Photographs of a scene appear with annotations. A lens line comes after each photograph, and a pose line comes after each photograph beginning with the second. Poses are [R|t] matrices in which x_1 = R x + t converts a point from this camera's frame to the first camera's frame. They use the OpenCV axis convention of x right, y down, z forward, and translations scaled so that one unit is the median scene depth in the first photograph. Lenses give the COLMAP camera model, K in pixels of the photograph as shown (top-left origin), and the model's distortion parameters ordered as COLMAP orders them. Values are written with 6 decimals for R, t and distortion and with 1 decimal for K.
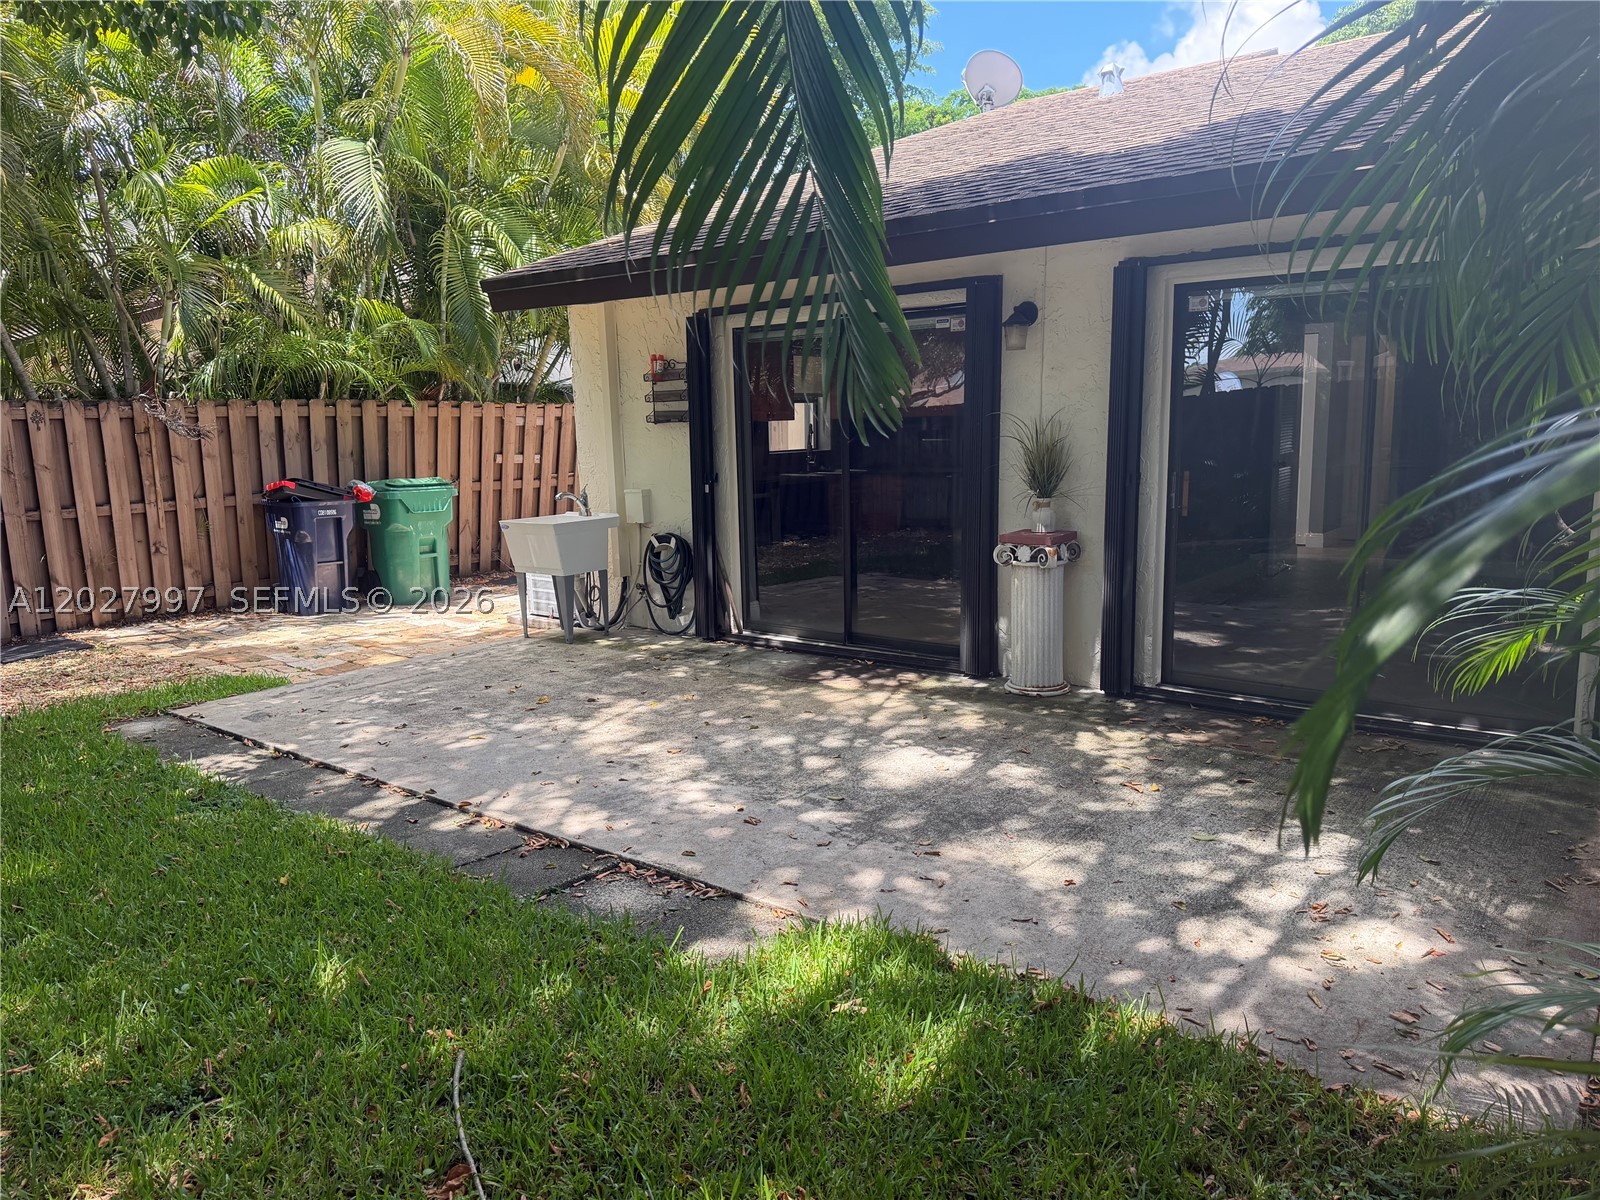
lens RADIAL K [[1119.9, 0, 794.7], [0, 1119.9, 603.9], [0, 0, 1]] dist [0.015002, -0.024024]
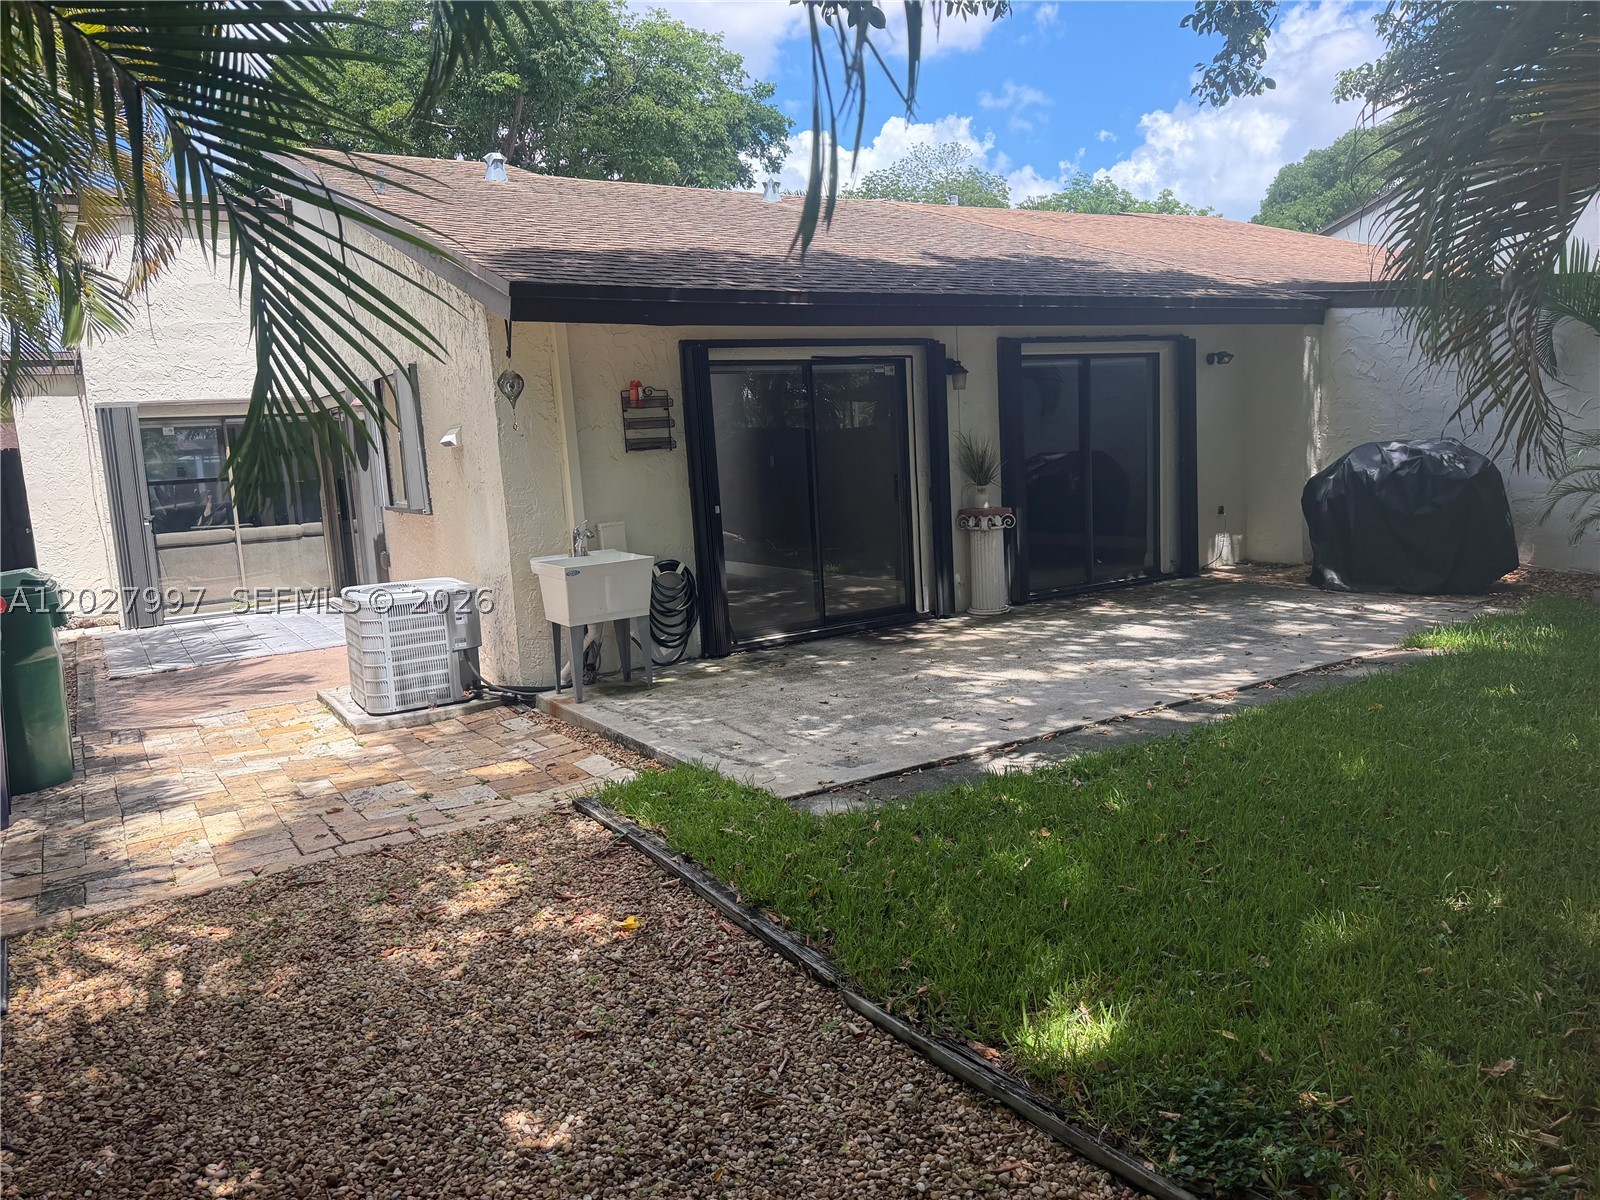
lens RADIAL K [[1119.9, 0, 794.7], [0, 1119.9, 603.9], [0, 0, 1]] dist [0.015002, -0.024024]
pose [[0.324987, -0.125579, 0.937344, -1.336086], [0.196989, 0.978394, 0.062781, -0.086197], [-0.924975, 0.164243, 0.342703, 0.743315]]
